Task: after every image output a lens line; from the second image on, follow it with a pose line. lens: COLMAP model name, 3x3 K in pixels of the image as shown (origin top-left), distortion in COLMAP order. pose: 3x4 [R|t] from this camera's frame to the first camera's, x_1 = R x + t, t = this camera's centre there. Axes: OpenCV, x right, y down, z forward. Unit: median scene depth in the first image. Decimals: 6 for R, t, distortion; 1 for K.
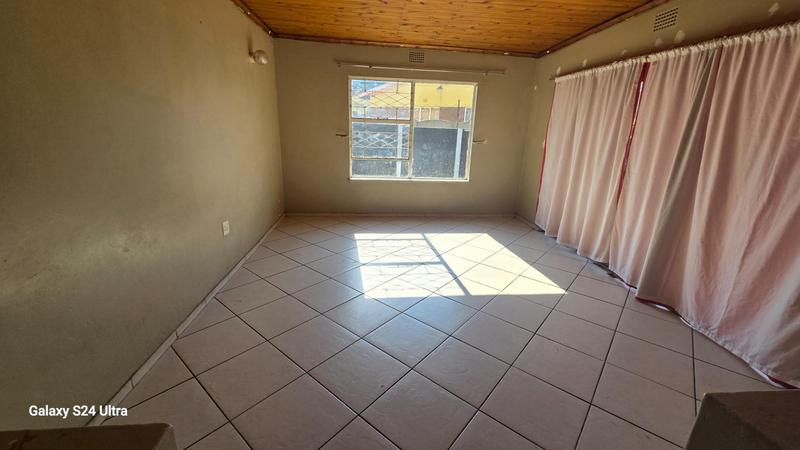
lens RADIAL K [[327.3, 0, 399.5], [0, 327.3, 223.4], [0, 0, 1]] dist [0.020147, 0.000100]
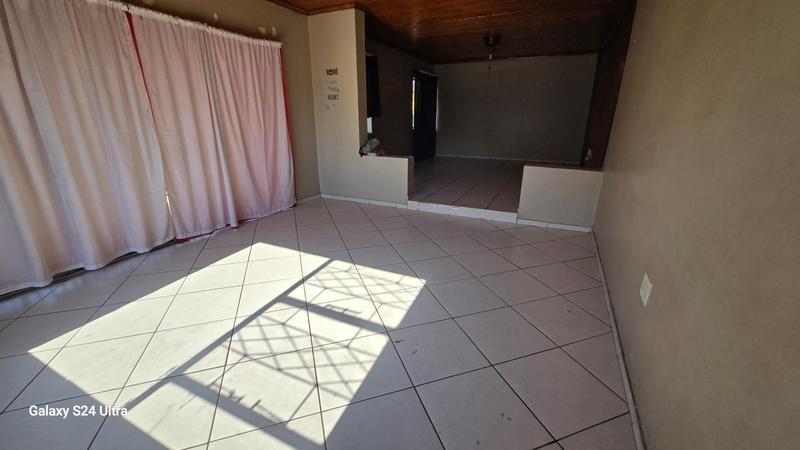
lens RADIAL K [[327.3, 0, 399.5], [0, 327.3, 223.4], [0, 0, 1]] dist [0.020147, 0.000100]
pose [[-0.853569, -0.205932, 0.478551, -0.367952], [0.113289, 0.823212, 0.556316, -0.356076], [-0.508512, 0.529069, -0.679339, 1.273963]]
